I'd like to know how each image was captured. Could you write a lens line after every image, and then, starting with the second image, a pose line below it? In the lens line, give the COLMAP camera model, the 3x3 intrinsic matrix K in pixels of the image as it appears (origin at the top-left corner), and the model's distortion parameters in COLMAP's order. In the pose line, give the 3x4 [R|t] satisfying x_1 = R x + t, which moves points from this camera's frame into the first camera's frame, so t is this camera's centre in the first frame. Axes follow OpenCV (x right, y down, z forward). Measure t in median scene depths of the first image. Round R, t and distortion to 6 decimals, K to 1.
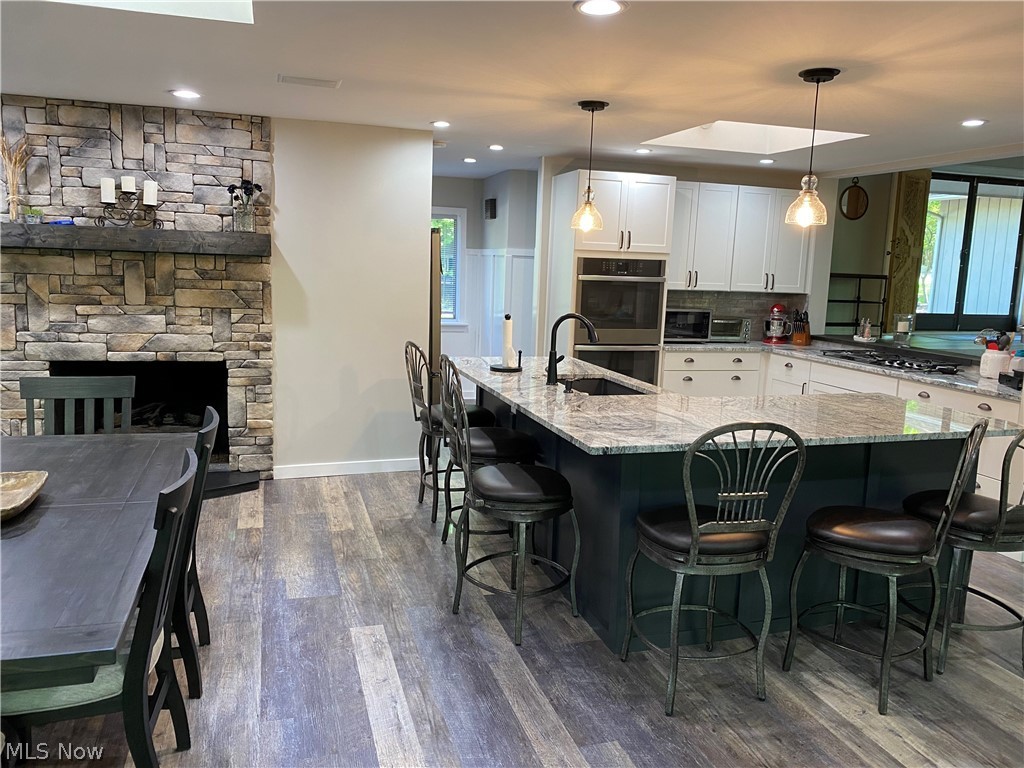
lens RADIAL K [[779.0, 0, 514.1], [0, 779.0, 379.1], [0, 0, 1]] dist [0.056916, -0.080355]
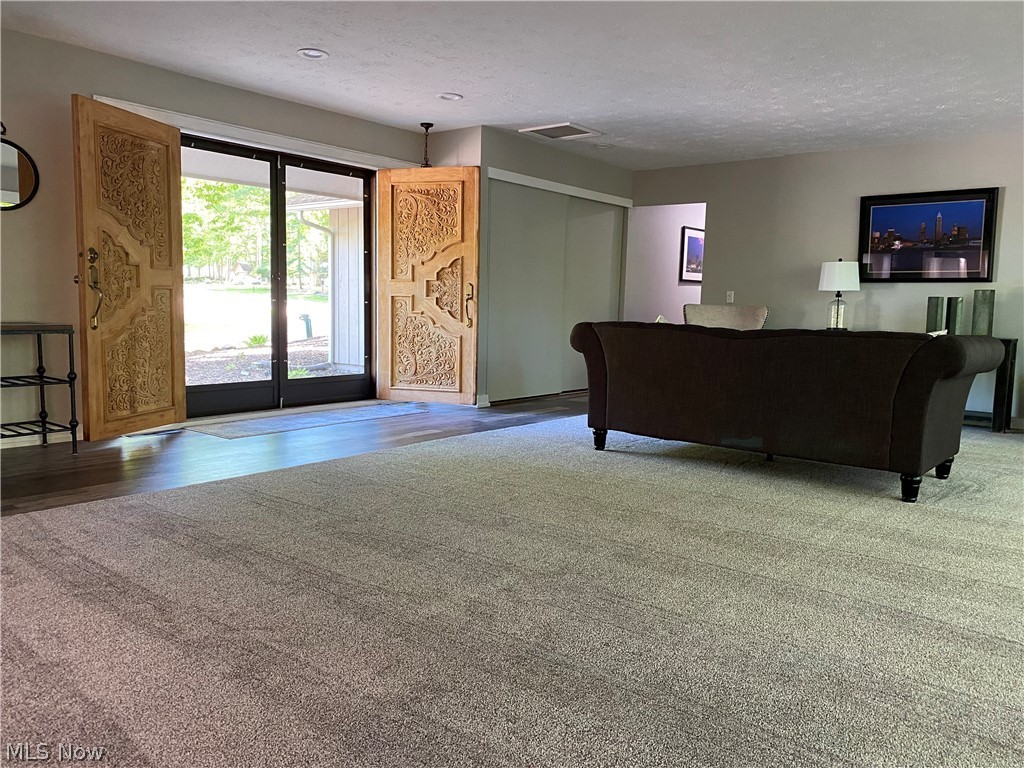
lens RADIAL K [[779.0, 0, 514.1], [0, 779.0, 379.1], [0, 0, 1]] dist [0.056916, -0.080355]
pose [[0.829518, -0.070051, 0.554069, 0.697091], [0.086733, 0.996224, -0.003899, -0.120233], [-0.551704, 0.051290, 0.832462, 0.723053]]
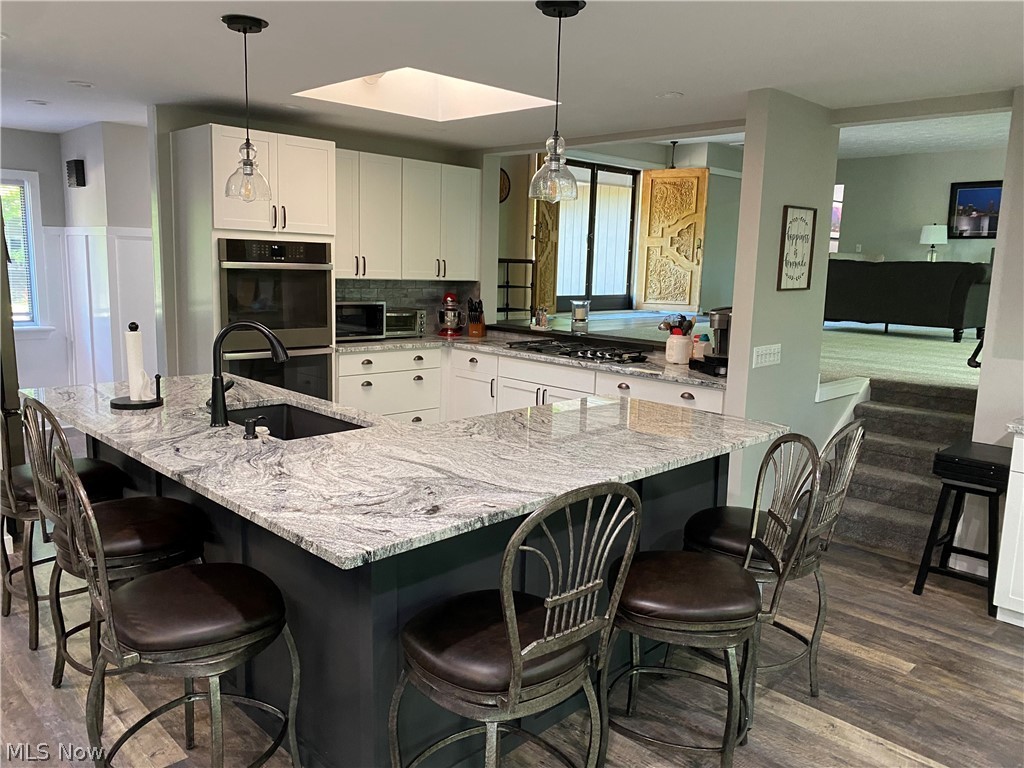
lens RADIAL K [[779.0, 0, 514.1], [0, 779.0, 379.1], [0, 0, 1]] dist [0.056916, -0.080355]
pose [[0.887144, -0.079008, 0.454678, -0.023661], [0.069062, 0.996870, 0.038473, -0.031159], [-0.456295, -0.002730, 0.889824, 0.197097]]
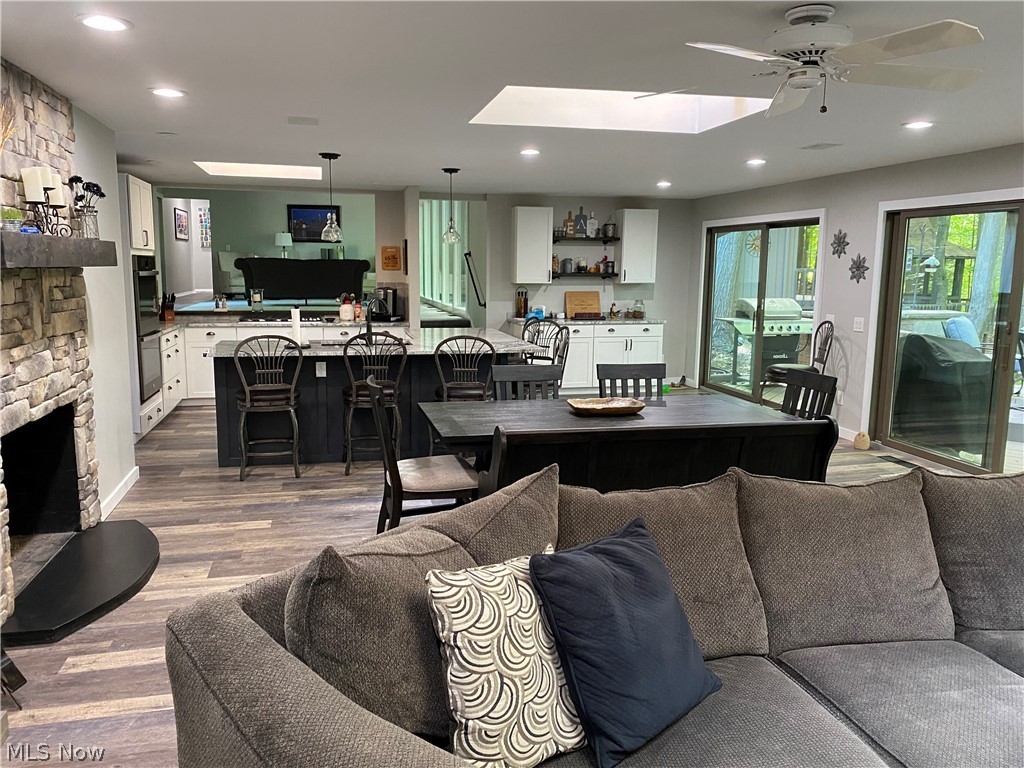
lens RADIAL K [[779.0, 0, 514.1], [0, 779.0, 379.1], [0, 0, 1]] dist [0.056916, -0.080355]
pose [[0.066390, -0.176925, 0.981983, -1.050176], [0.139195, 0.976173, 0.166467, -0.104785], [-0.988037, 0.125635, 0.089436, 0.442299]]
